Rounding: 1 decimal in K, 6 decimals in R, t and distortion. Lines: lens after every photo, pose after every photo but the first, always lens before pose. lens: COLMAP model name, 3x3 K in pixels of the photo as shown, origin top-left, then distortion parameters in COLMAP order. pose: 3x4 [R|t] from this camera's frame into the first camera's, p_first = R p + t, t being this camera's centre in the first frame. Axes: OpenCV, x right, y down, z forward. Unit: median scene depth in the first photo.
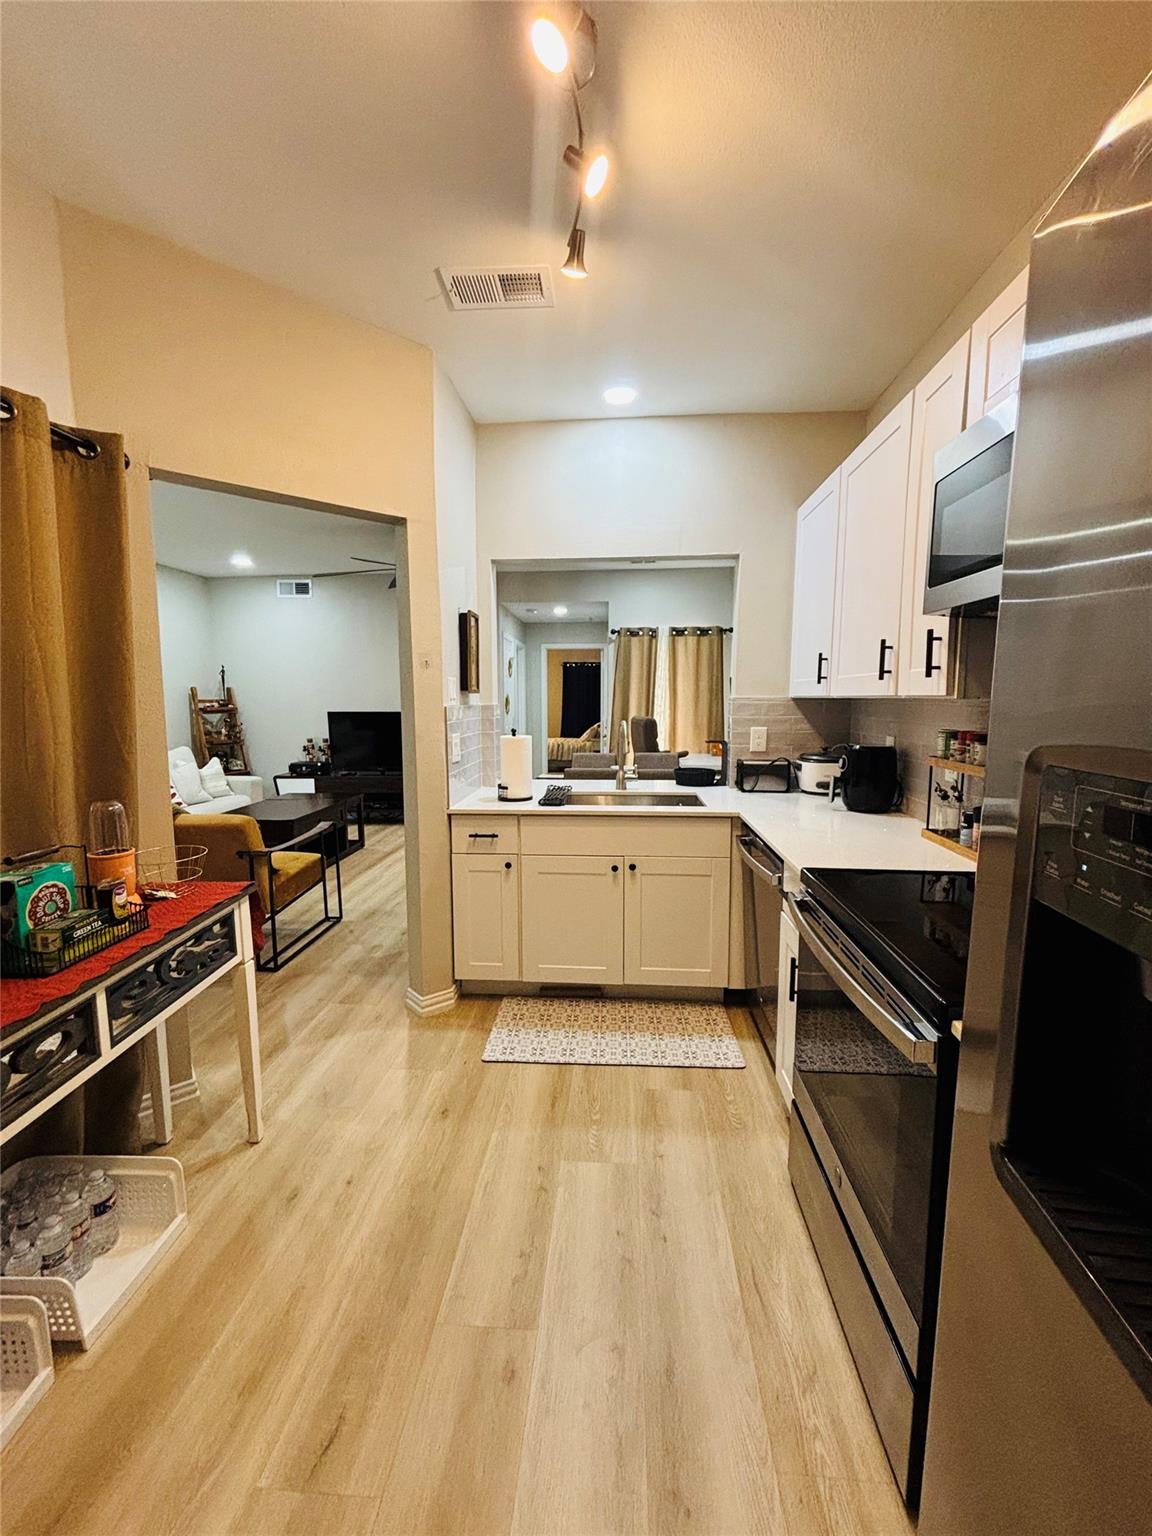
lens RADIAL K [[617.5, 0, 577.3], [0, 617.5, 766.0], [0, 0, 1]] dist [0.001341, -0.000183]
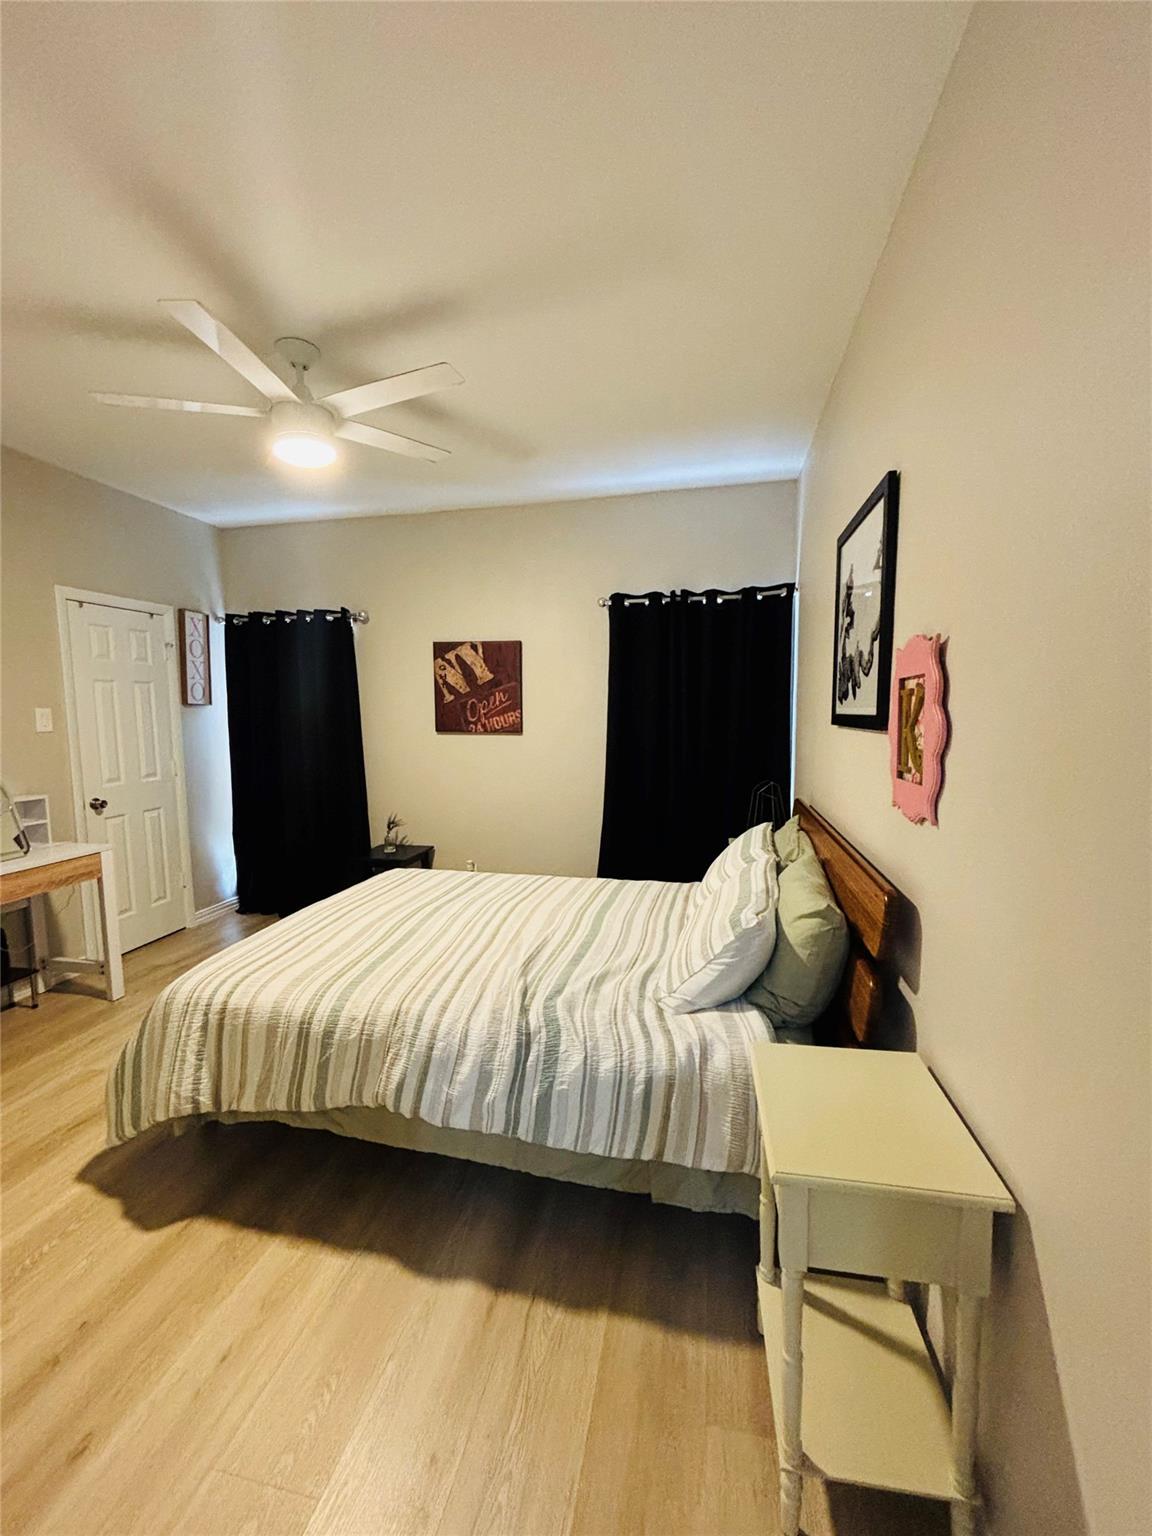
lens RADIAL K [[617.5, 0, 570.7], [0, 617.5, 768.9], [0, 0, 1]] dist [0.001341, -0.000183]
pose [[0.989367, 0.011249, -0.145008, 0.003381], [-0.013185, 0.999836, -0.012399, -0.156826], [0.144845, 0.014179, 0.989353, 1.349252]]
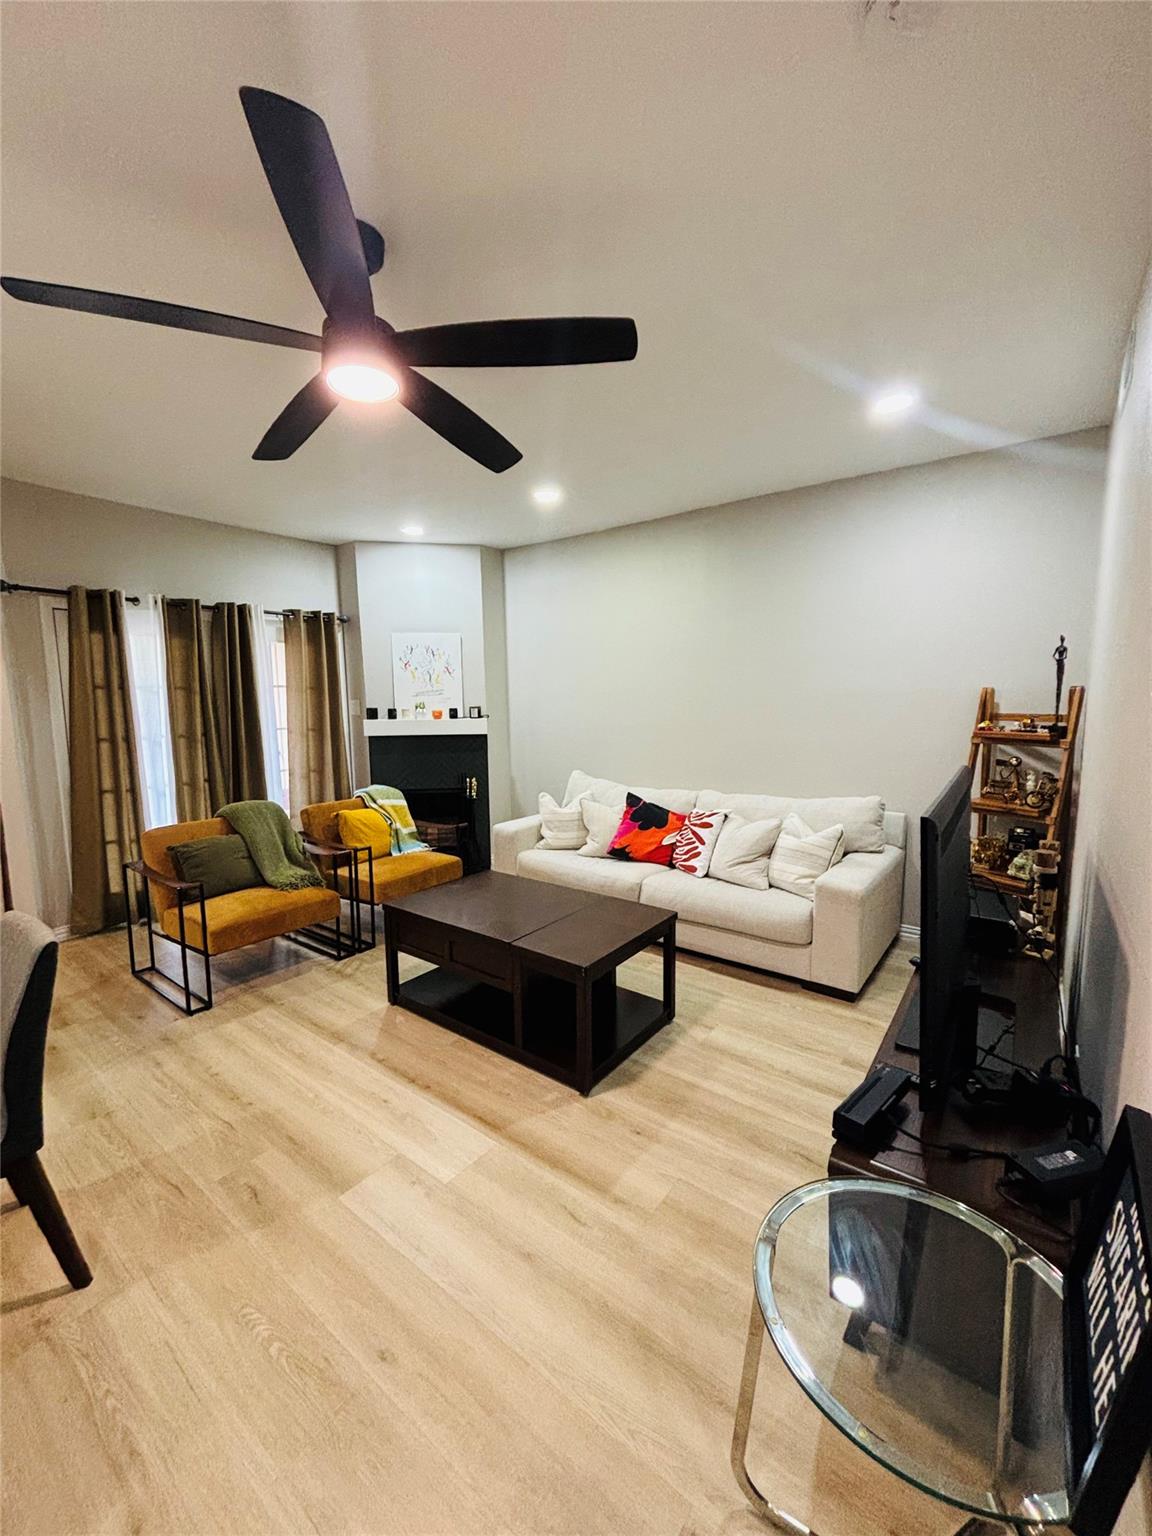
lens RADIAL K [[617.5, 0, 576.7], [0, 617.5, 765.8], [0, 0, 1]] dist [0.001341, -0.000183]
pose [[-0.543348, 0.104744, -0.832948, -0.023599], [-0.082728, 0.980676, 0.177286, -0.126034], [0.835422, 0.165236, -0.524183, 0.983601]]
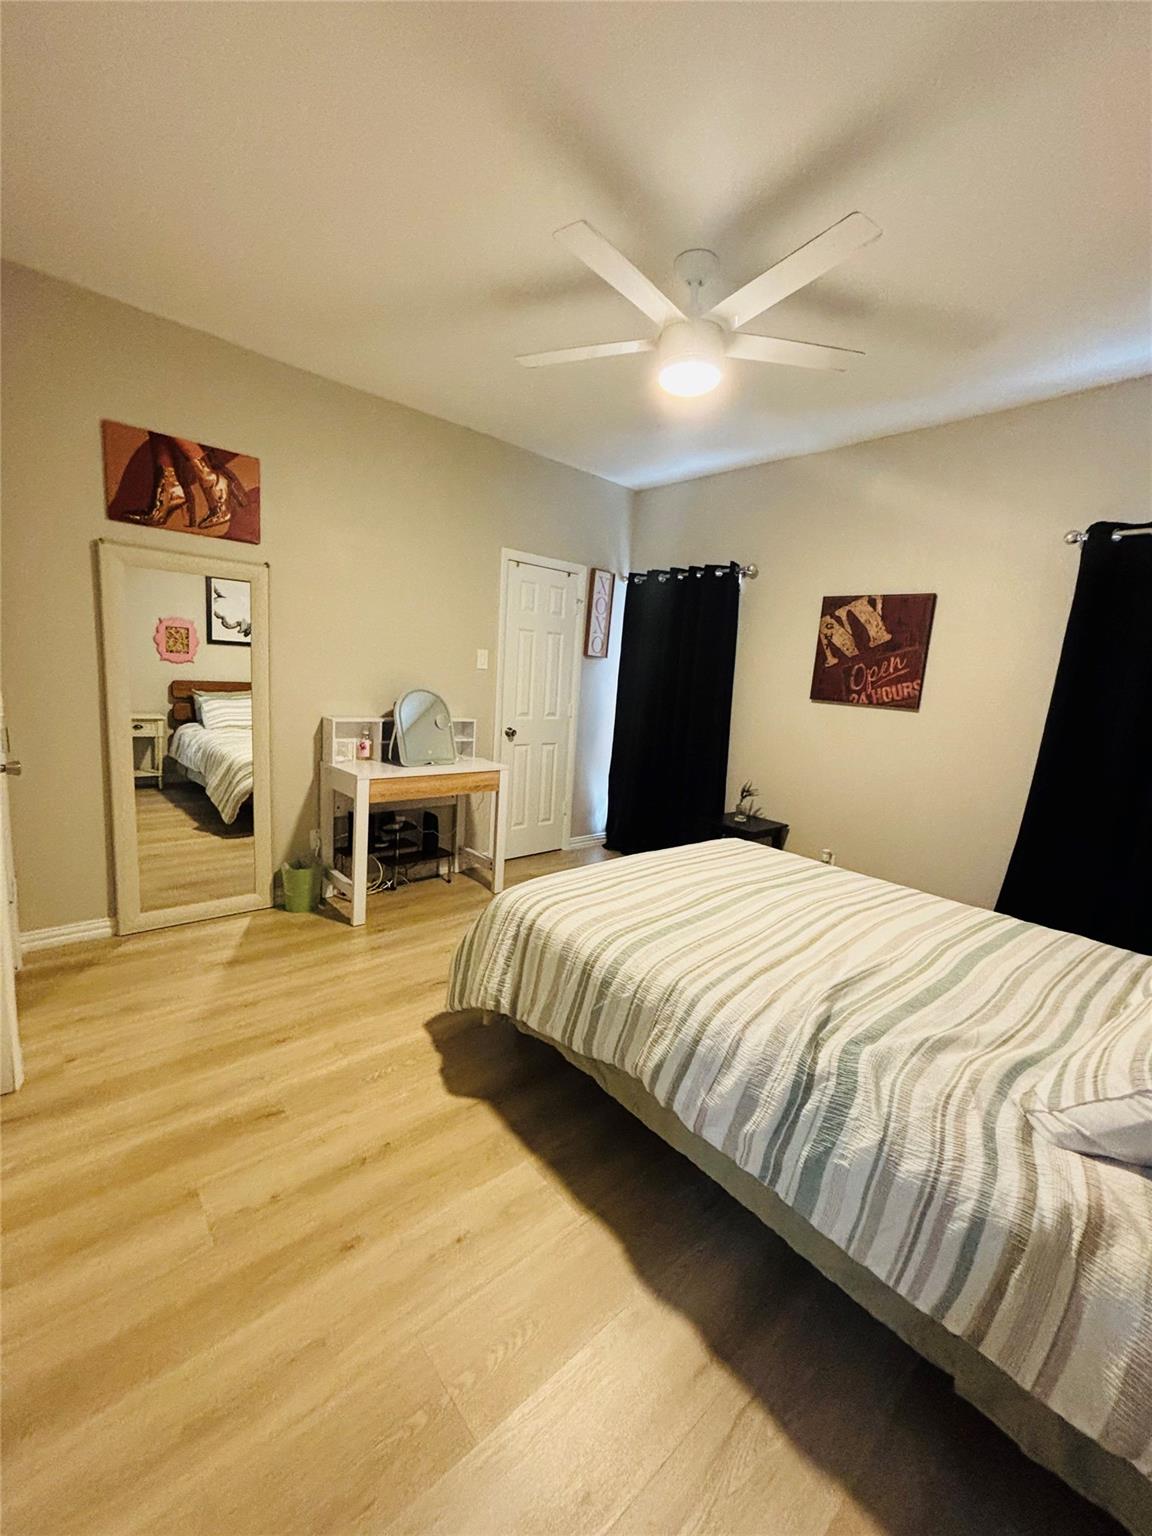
lens RADIAL K [[617.5, 0, 579.4], [0, 617.5, 765.8], [0, 0, 1]] dist [0.001341, -0.000183]
pose [[0.714796, 0.158449, -0.681147, 0.015742], [-0.147549, 0.986239, 0.074582, -0.152140], [0.683591, 0.047192, 0.728338, 1.398394]]
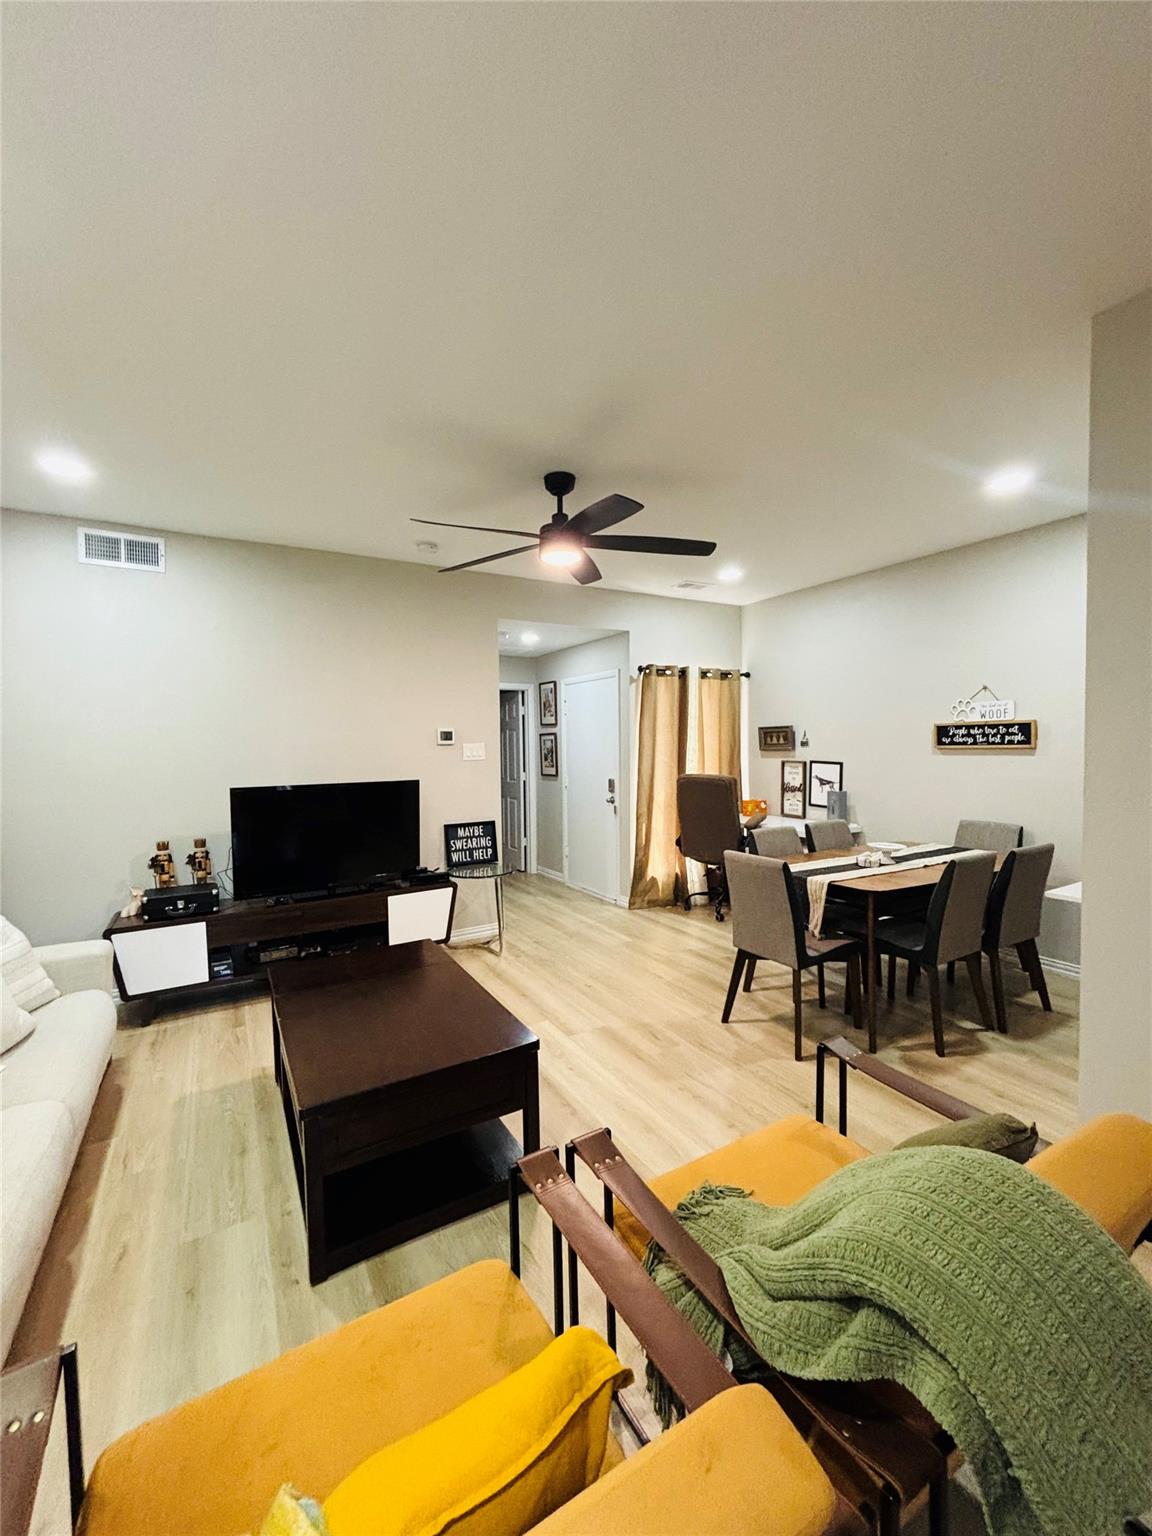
lens RADIAL K [[617.5, 0, 573.7], [0, 617.5, 764.0], [0, 0, 1]] dist [0.001341, -0.000183]
pose [[0.826624, -0.029116, 0.562001, -0.450035], [0.075452, 0.995378, -0.059410, -0.054152], [-0.557674, 0.091514, 0.825000, 0.394868]]
